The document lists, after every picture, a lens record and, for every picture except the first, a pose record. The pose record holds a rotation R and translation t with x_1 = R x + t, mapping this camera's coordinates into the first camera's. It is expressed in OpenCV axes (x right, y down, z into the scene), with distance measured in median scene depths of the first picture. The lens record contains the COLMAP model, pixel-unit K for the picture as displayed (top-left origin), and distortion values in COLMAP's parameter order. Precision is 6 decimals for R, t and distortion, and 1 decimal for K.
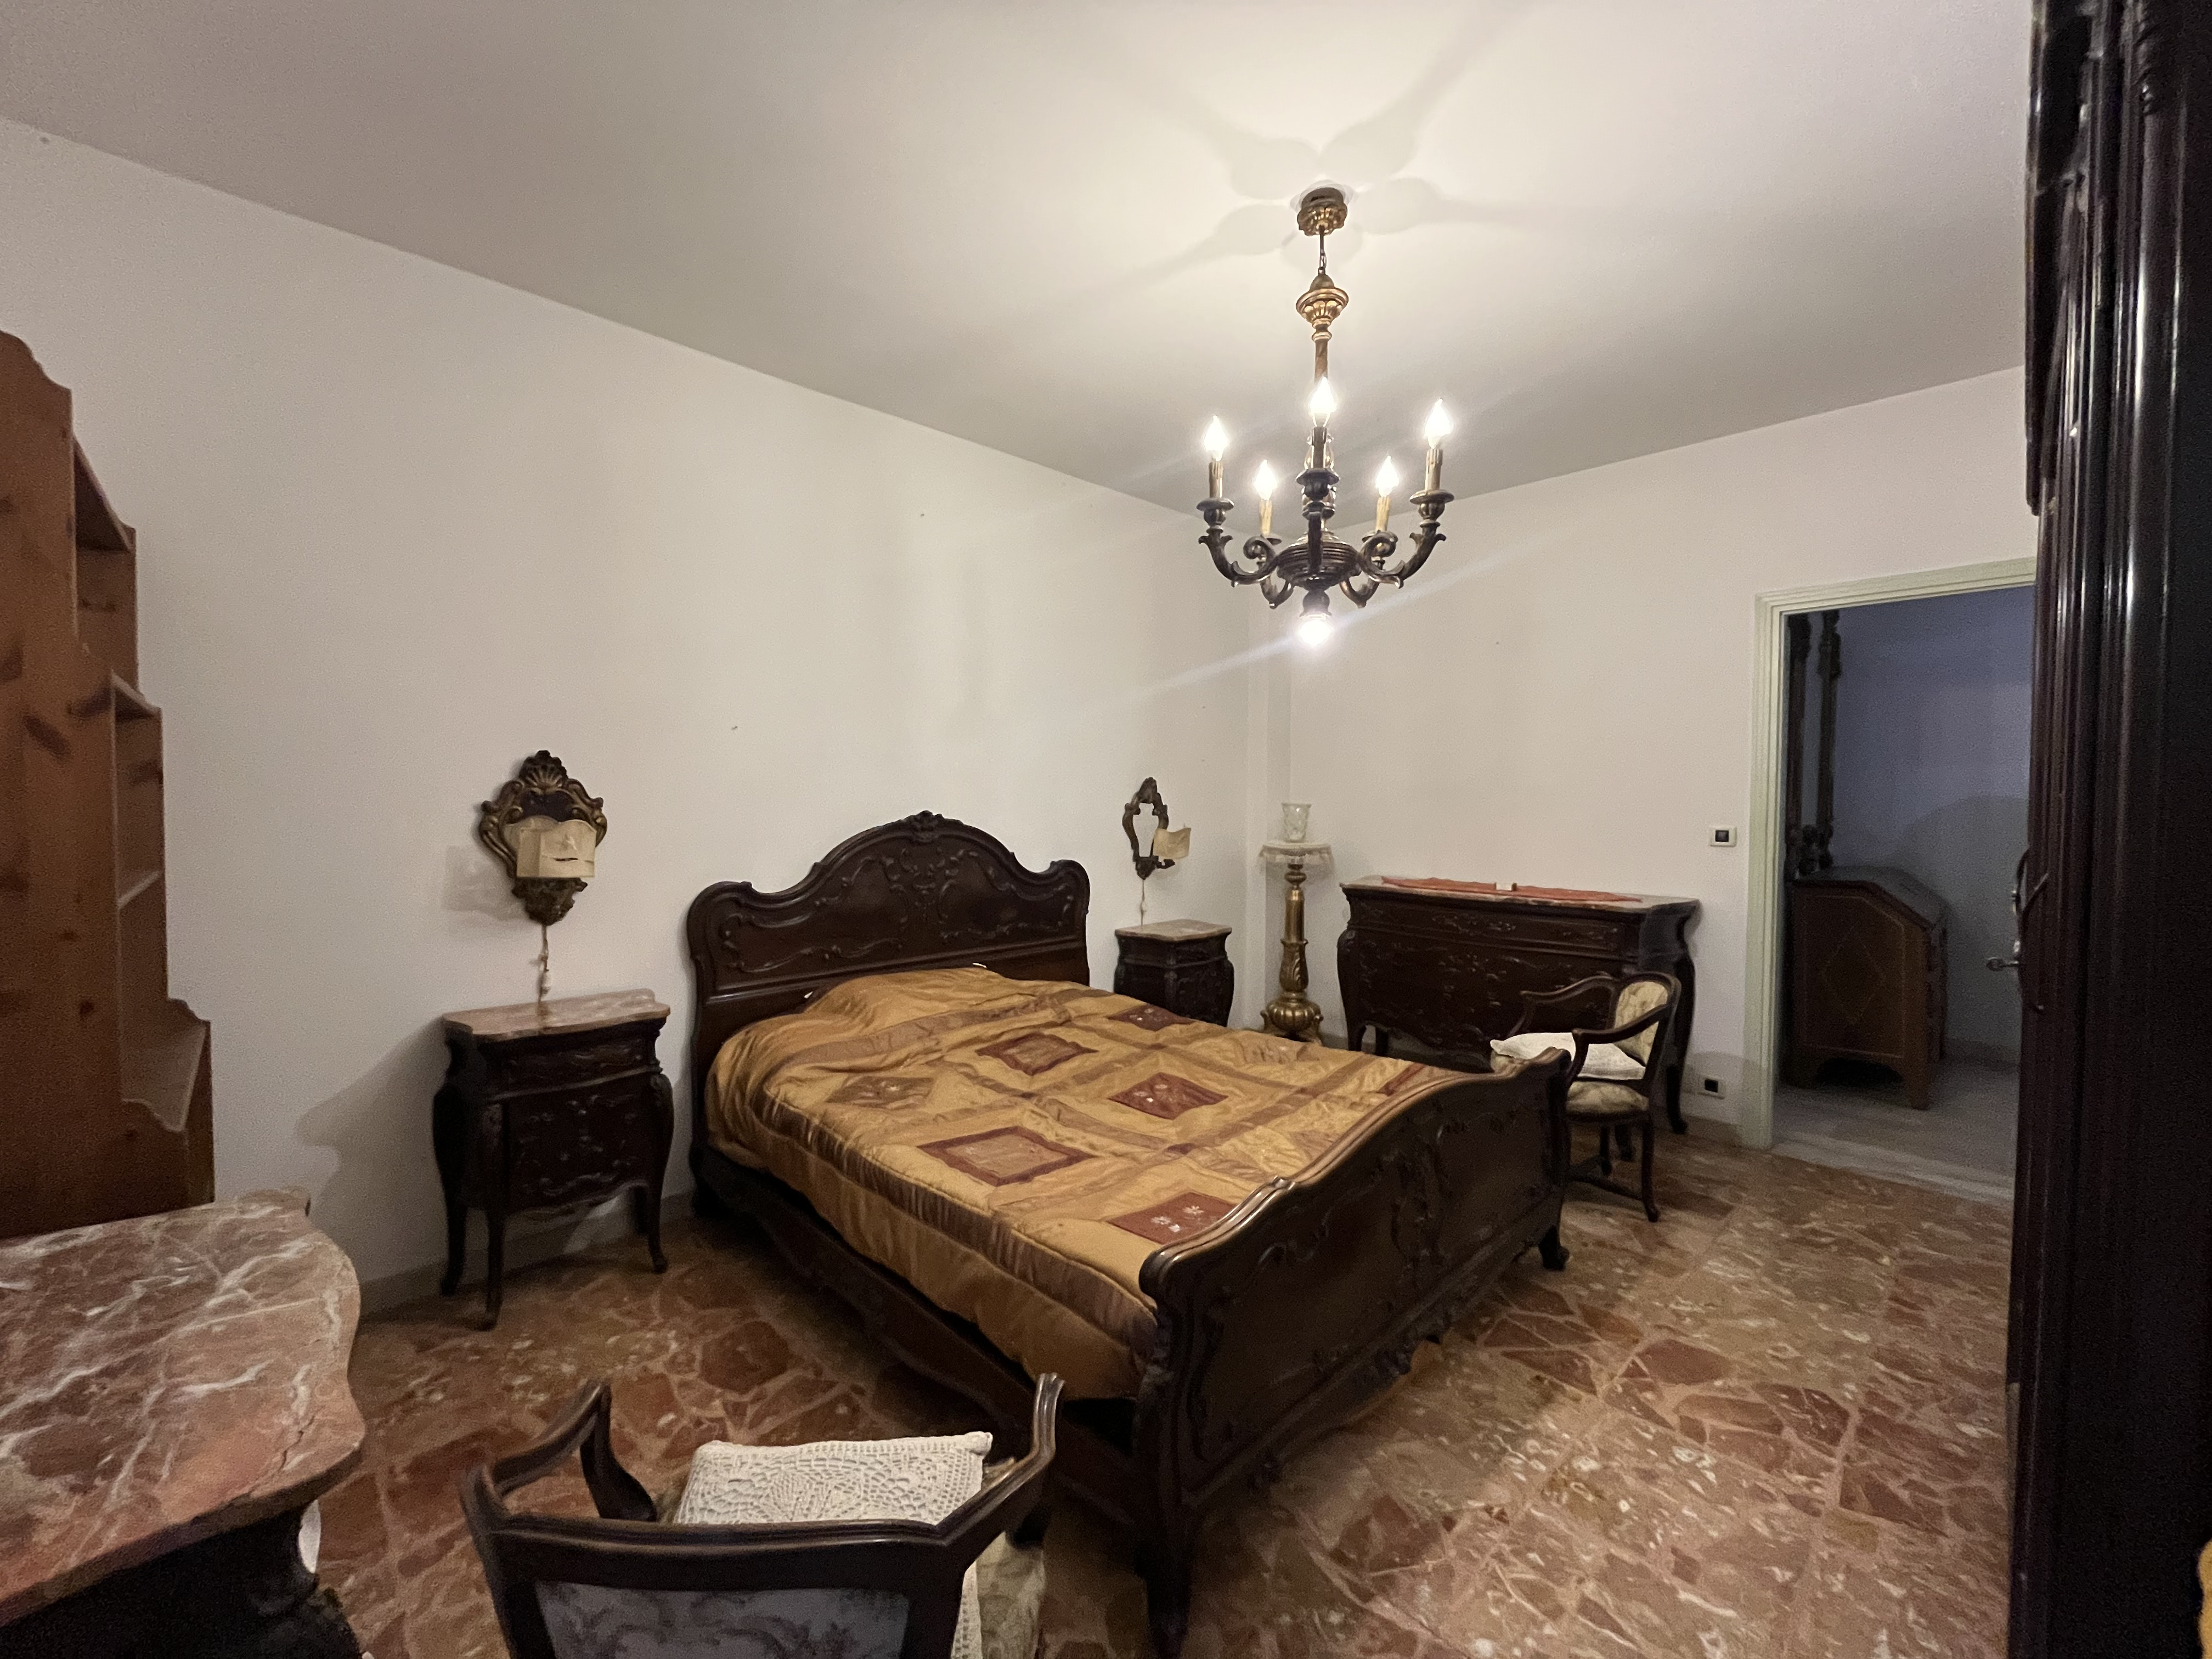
lens RADIAL K [[889.4, 0, 1101.7], [0, 889.4, 829.1], [0, 0, 1]] dist [-0.002765, -0.000477]
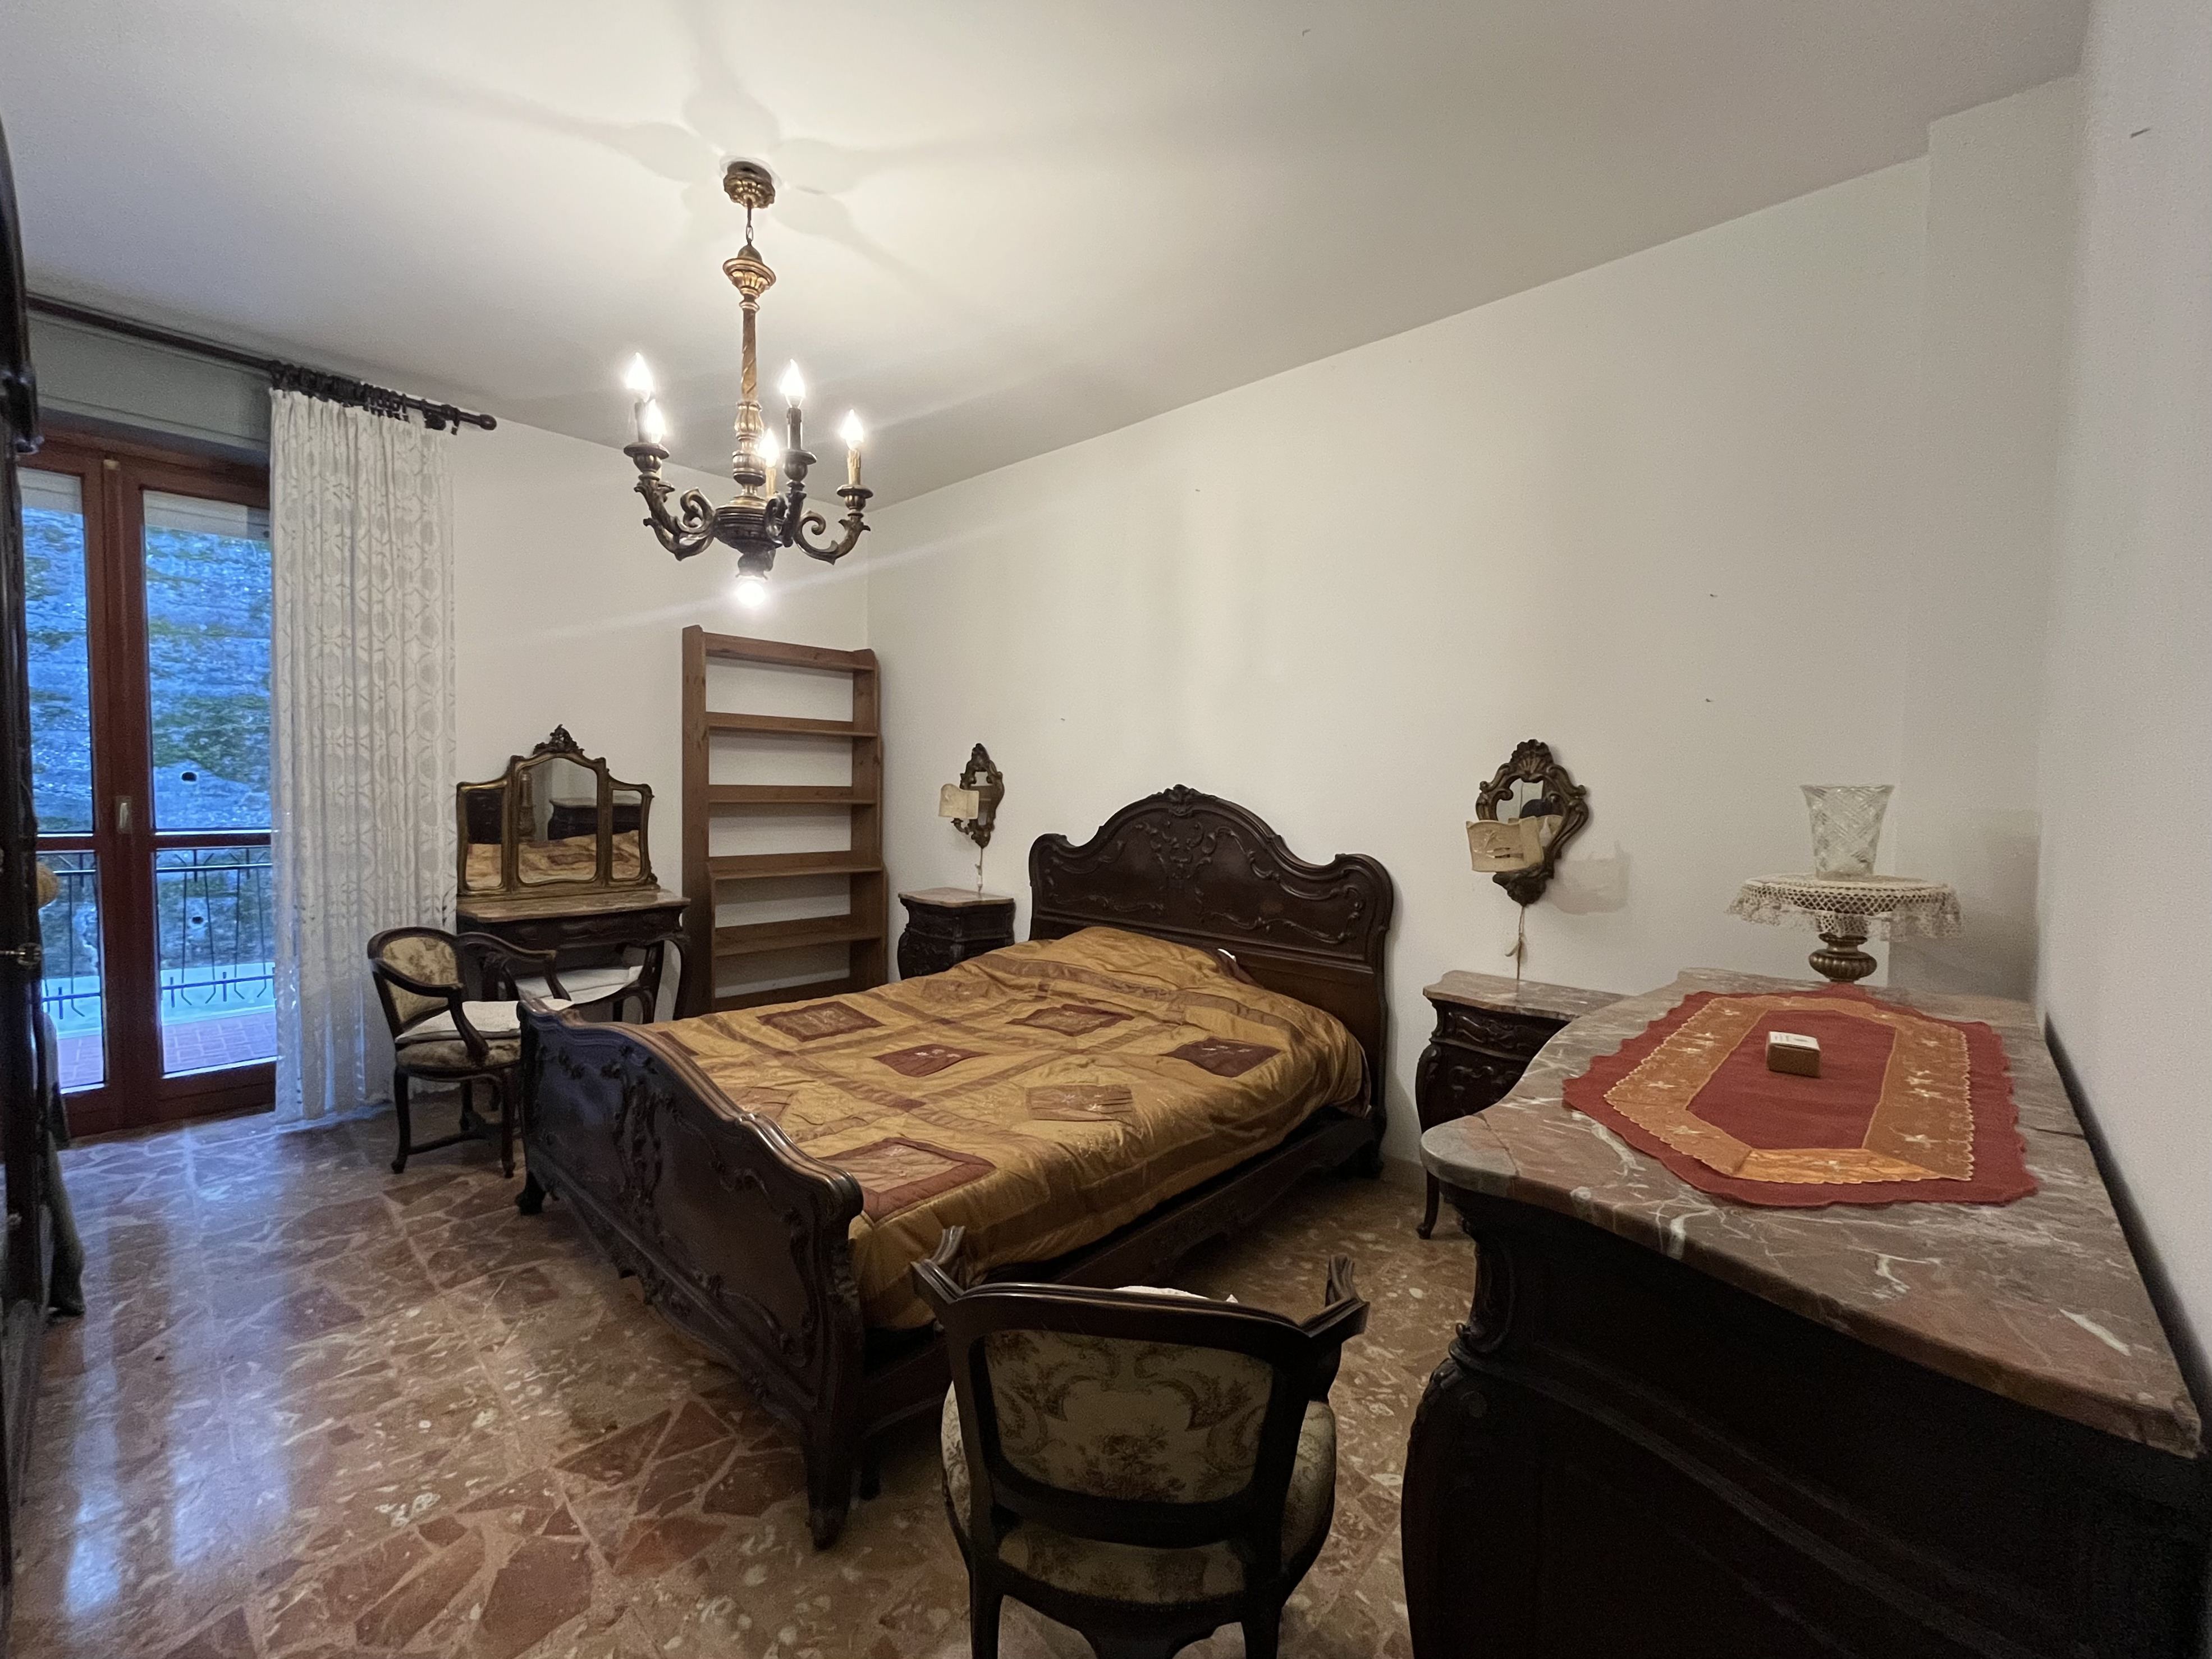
lens RADIAL K [[910.7, 0, 1099.6], [0, 910.7, 829.1], [0, 0, 1]] dist [-0.002615, -0.000495]
pose [[0.054241, 0.048270, -0.997360, 1.275425], [-0.052303, 0.997597, 0.045437, -0.018590], [0.997157, 0.049700, 0.056636, 1.300607]]
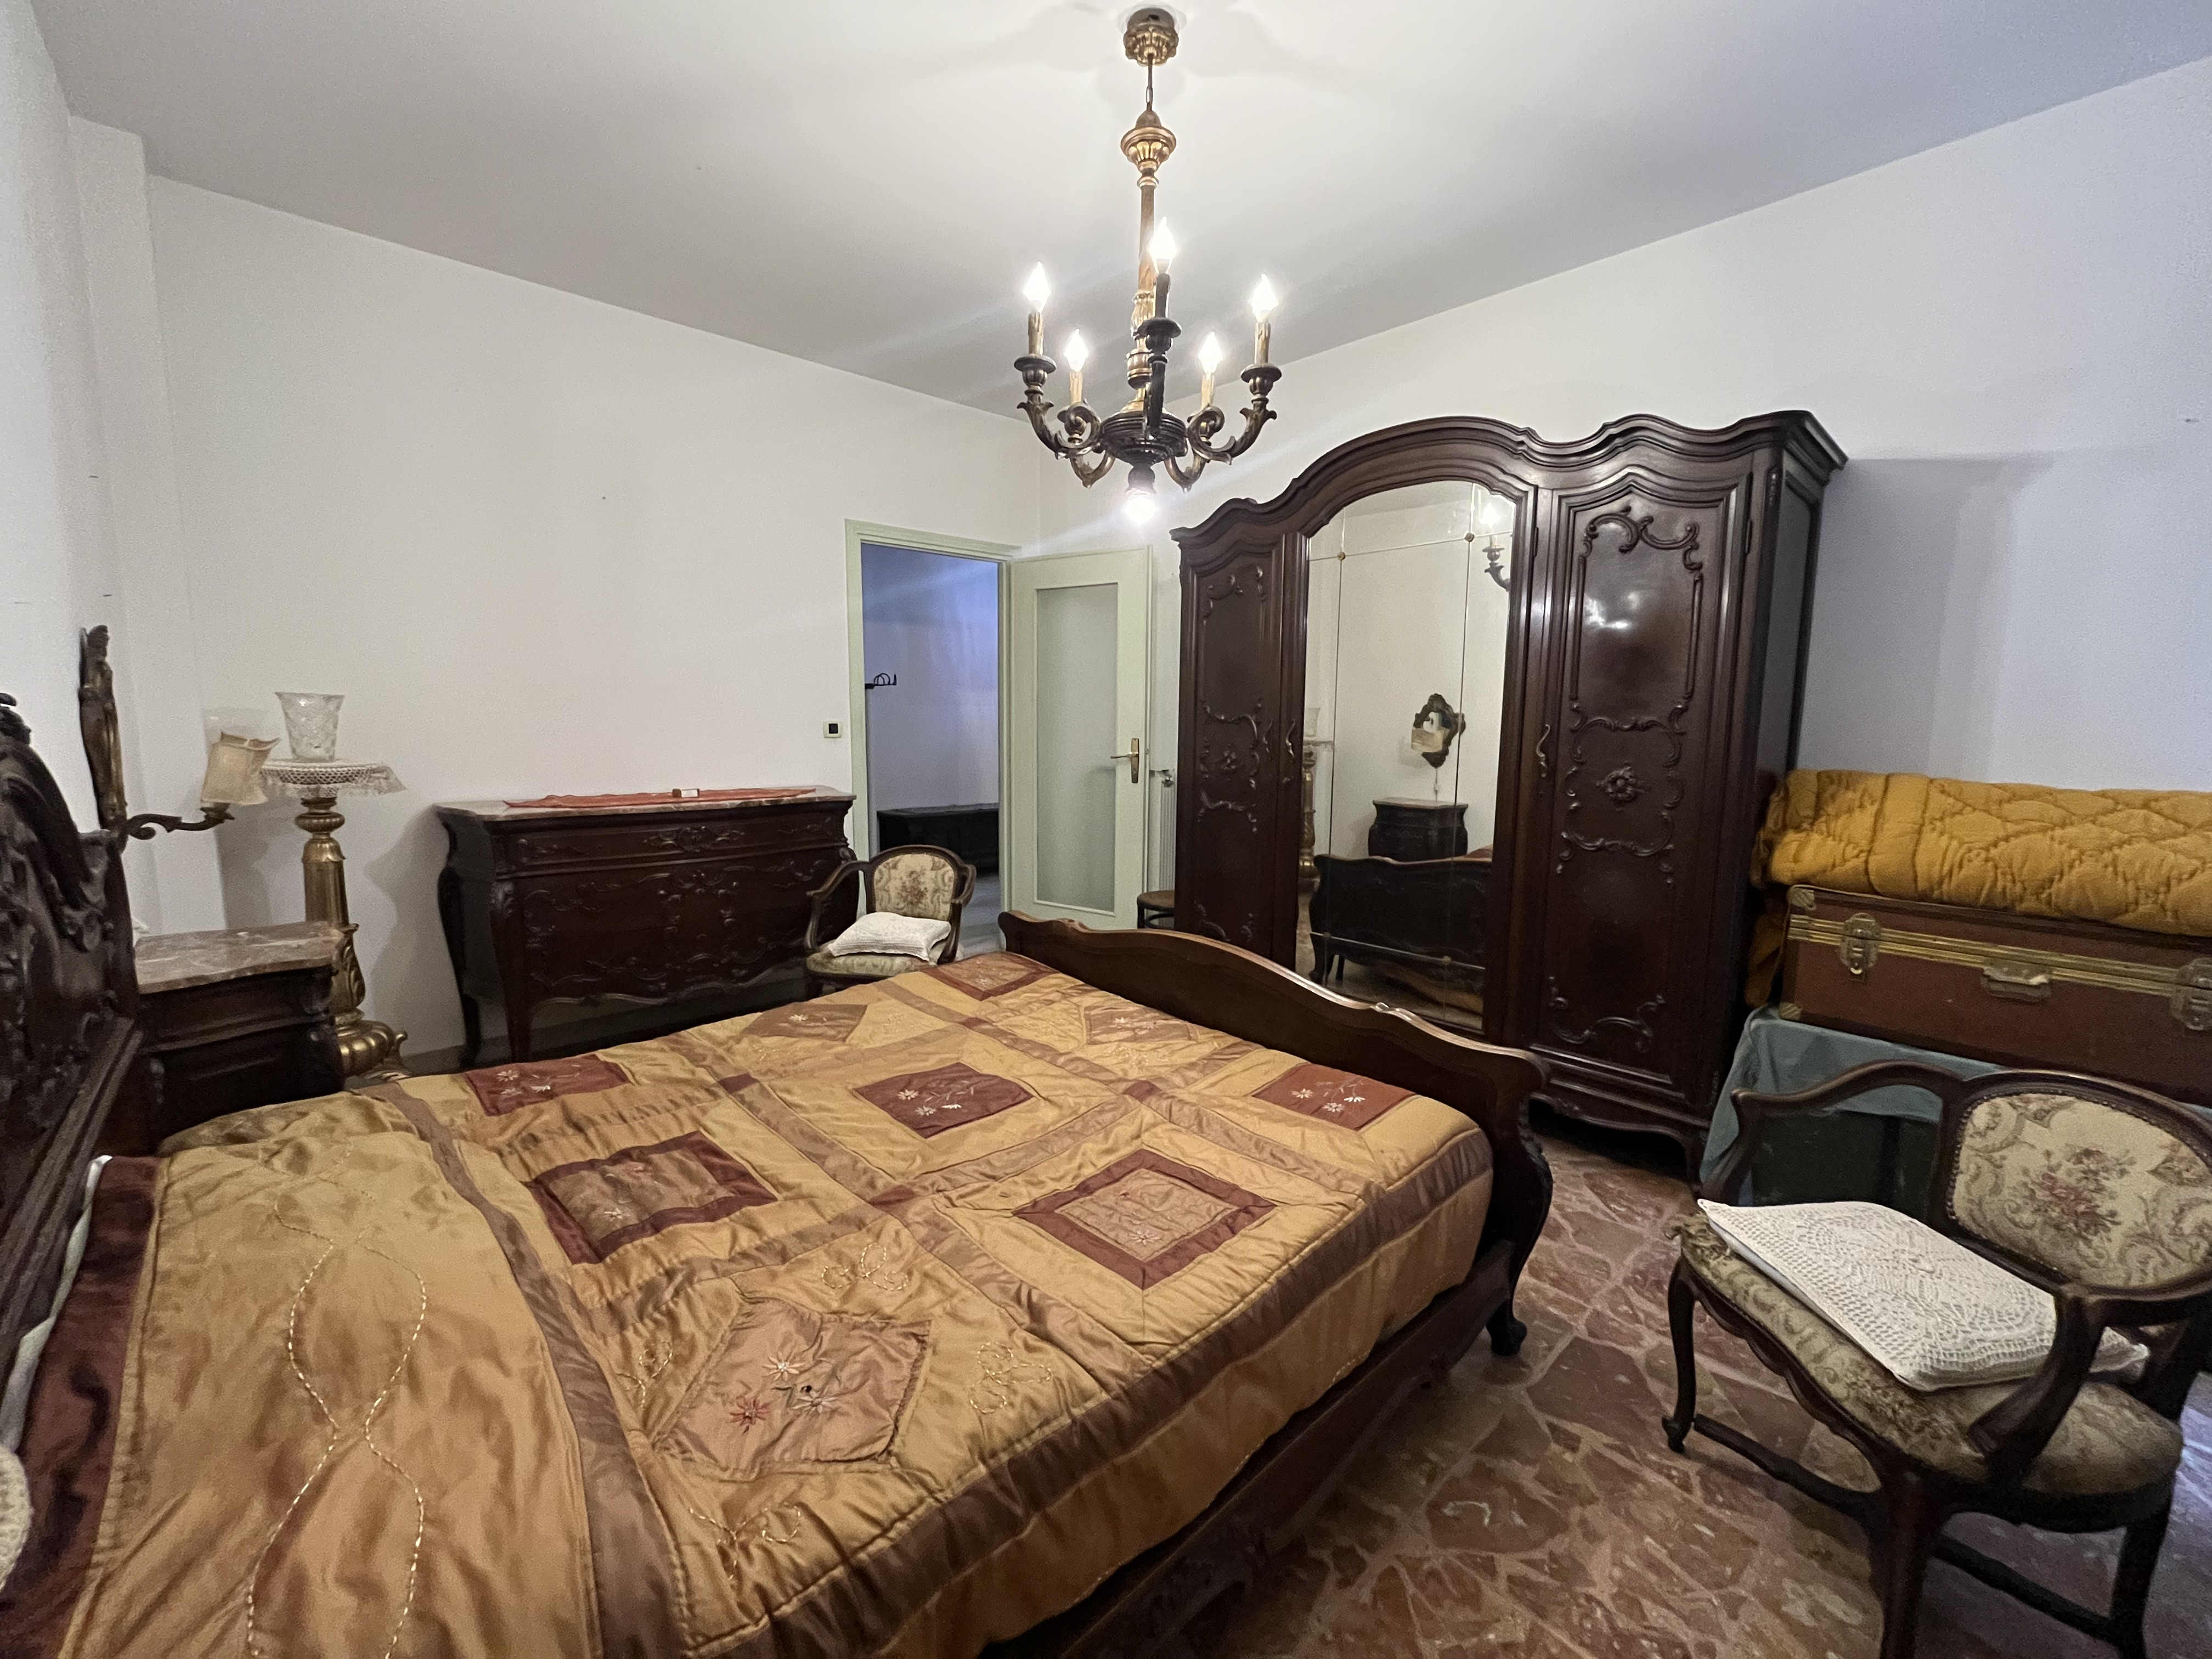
lens RADIAL K [[889.4, 0, 1101.7], [0, 889.4, 829.1], [0, 0, 1]] dist [-0.002765, -0.000477]
pose [[0.025571, -0.134581, 0.990573, -0.720594], [0.020334, 0.990762, 0.134082, -0.016357], [-0.999466, 0.016713, 0.028072, 0.974821]]
